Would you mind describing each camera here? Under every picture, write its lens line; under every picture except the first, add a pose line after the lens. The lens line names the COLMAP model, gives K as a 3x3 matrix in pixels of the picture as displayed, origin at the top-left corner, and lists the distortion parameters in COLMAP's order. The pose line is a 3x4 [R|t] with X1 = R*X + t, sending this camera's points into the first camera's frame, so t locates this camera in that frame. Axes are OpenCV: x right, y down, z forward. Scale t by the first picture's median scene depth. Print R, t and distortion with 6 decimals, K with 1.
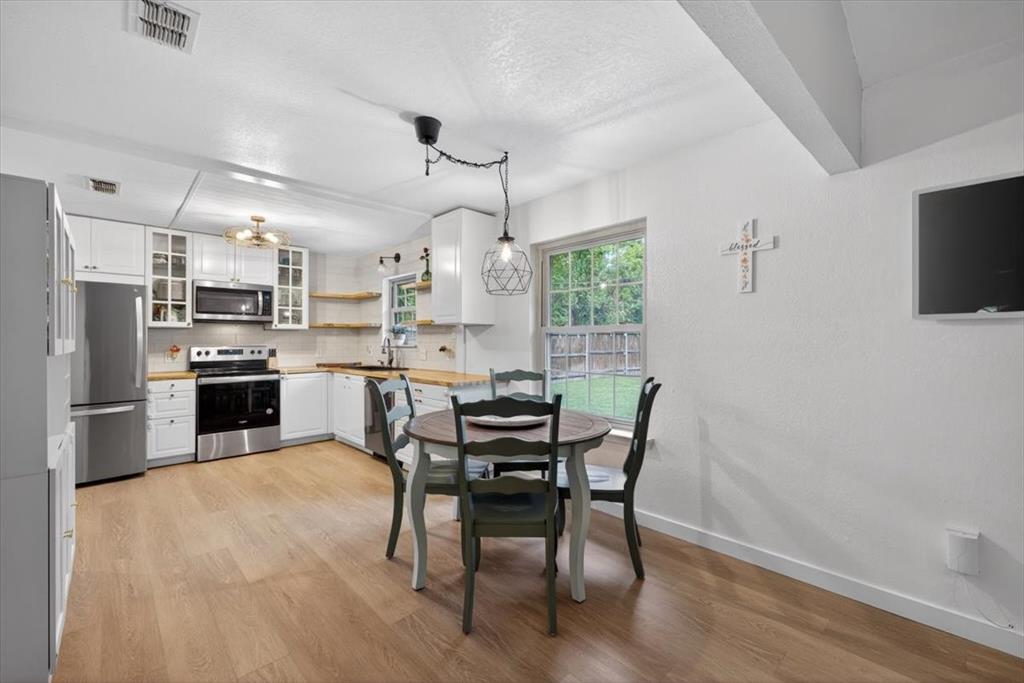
lens RADIAL K [[426.2, 0, 516.8], [0, 426.2, 339.5], [0, 0, 1]] dist [0.001328, -0.000500]
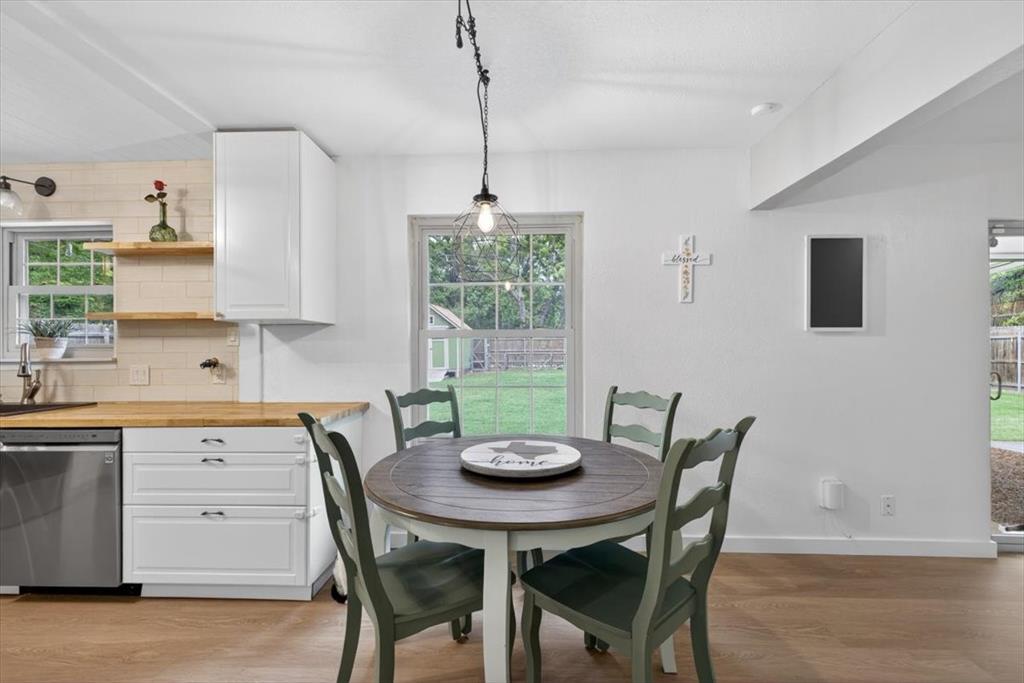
lens RADIAL K [[432.5, 0, 512.0], [0, 432.5, 350.9], [0, 0, 1]] dist [-0.002420, -0.000733]
pose [[0.710223, -0.001606, 0.703975, -0.321239], [0.002272, 0.999997, -0.000010, 0.006339], [-0.703974, 0.001606, 0.710224, 0.319800]]
